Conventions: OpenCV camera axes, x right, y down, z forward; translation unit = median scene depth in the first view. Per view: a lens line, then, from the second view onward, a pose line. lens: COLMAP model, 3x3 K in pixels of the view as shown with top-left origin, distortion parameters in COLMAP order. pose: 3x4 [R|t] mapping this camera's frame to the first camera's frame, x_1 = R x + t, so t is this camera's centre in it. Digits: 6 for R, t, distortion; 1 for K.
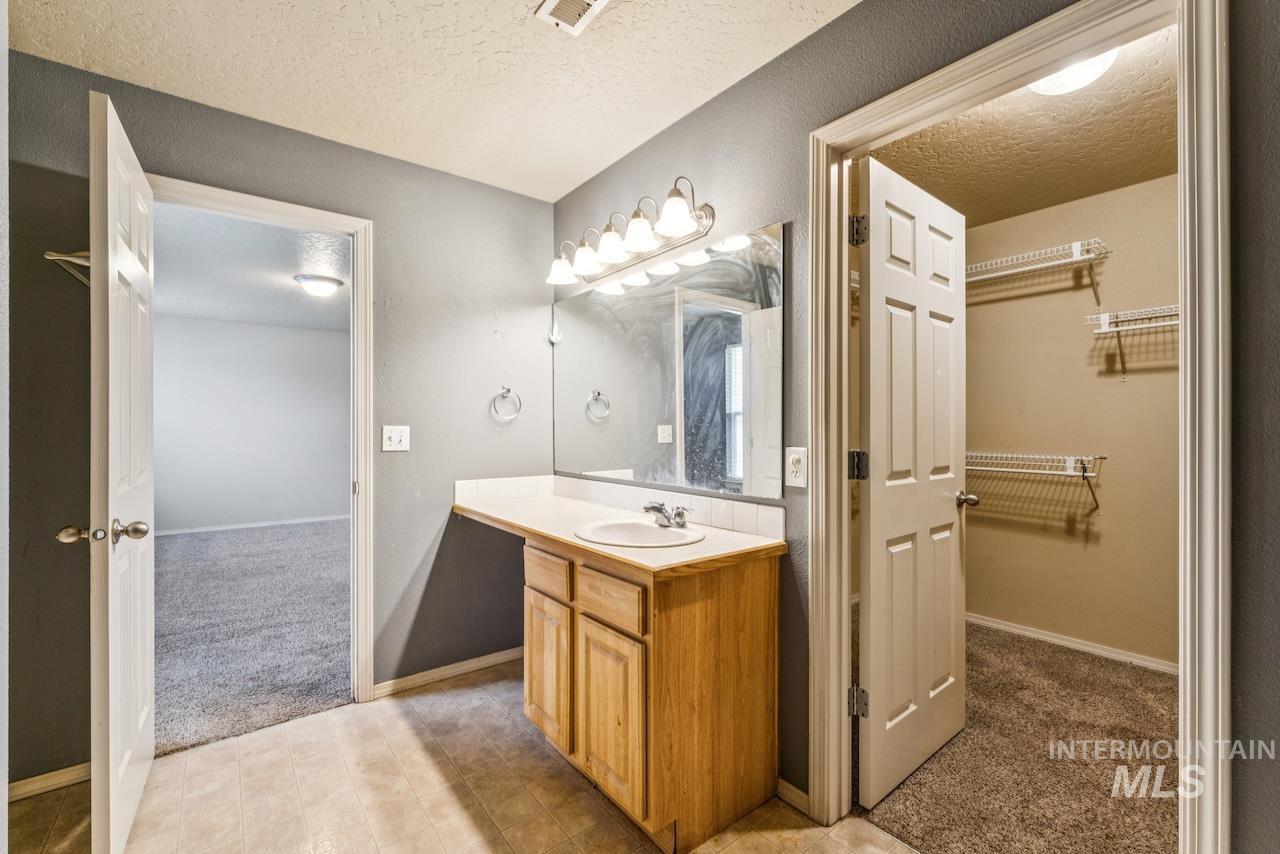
lens RADIAL K [[544.5, 0, 640.0], [0, 544.5, 427.0], [0, 0, 1]] dist [-0.000622, -0.000202]
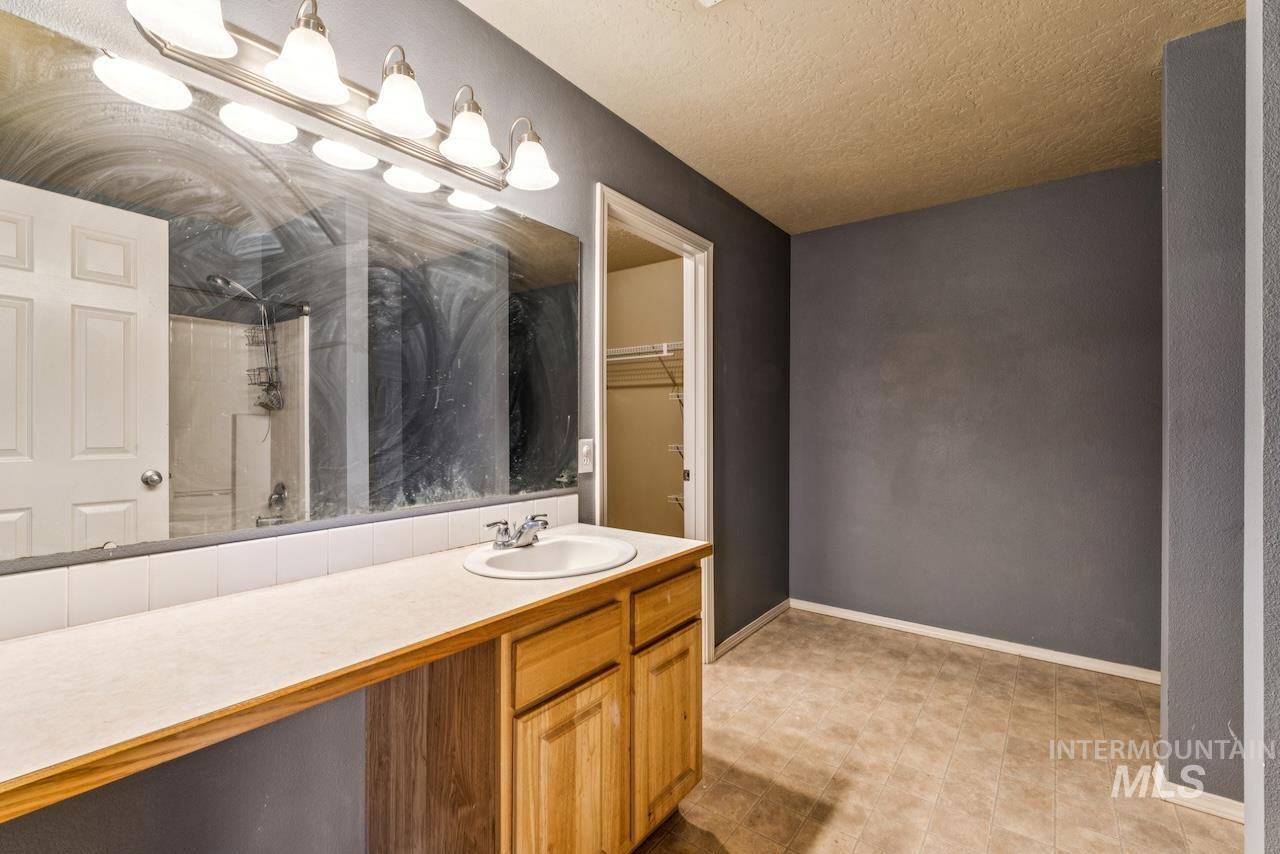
lens RADIAL K [[555.0, 0, 646.8], [0, 555.0, 422.7], [0, 0, 1]] dist [-0.001717, -0.001113]
pose [[-0.274191, -0.004861, 0.961663, -1.181456], [-0.009986, 0.999948, 0.002207, -0.003724], [-0.961623, -0.008998, -0.274225, 1.587113]]
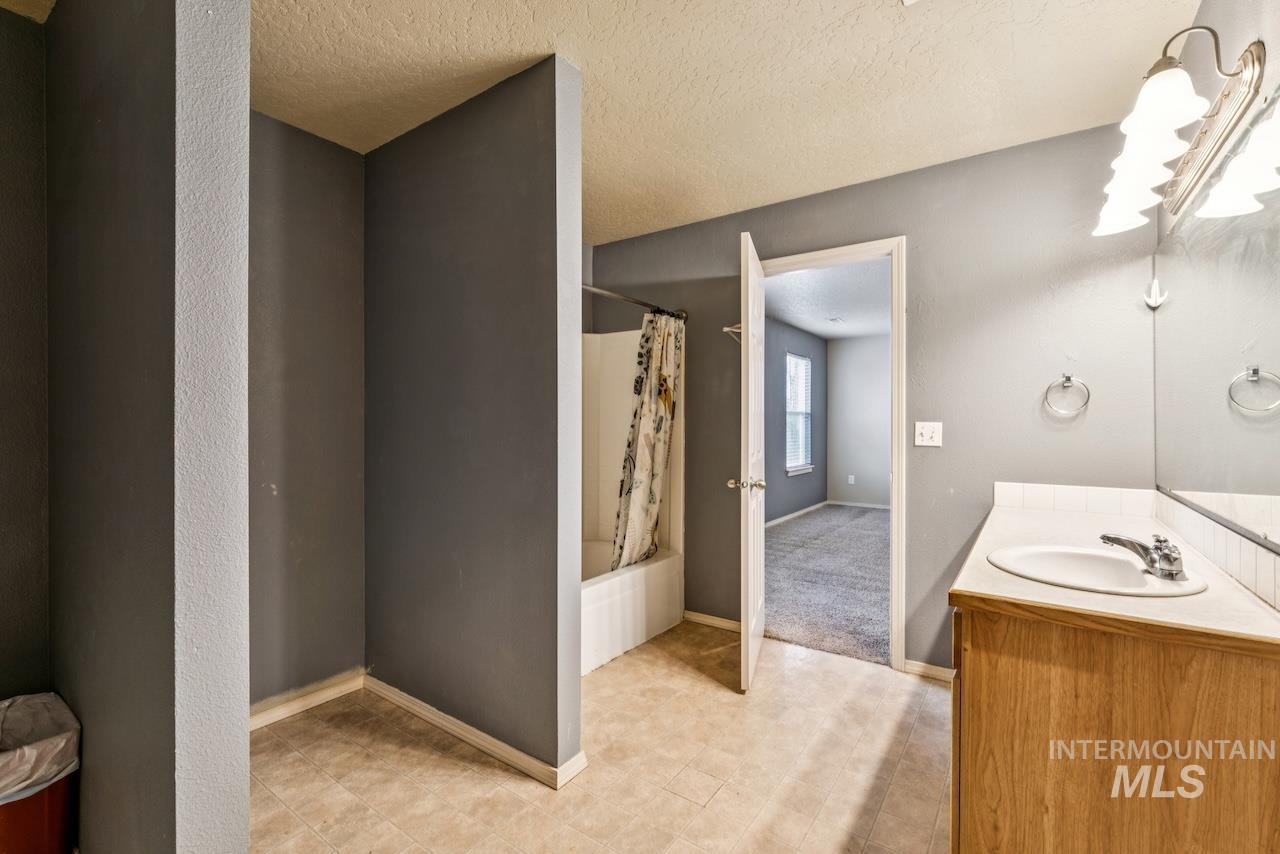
lens RADIAL K [[555.0, 0, 646.8], [0, 555.0, 422.7], [0, 0, 1]] dist [-0.001717, -0.001113]
pose [[0.296541, -0.000832, -0.955020, 0.576343], [-0.000495, 0.999999, -0.001025, 0.000166], [0.955020, 0.000777, 0.296540, 0.234007]]
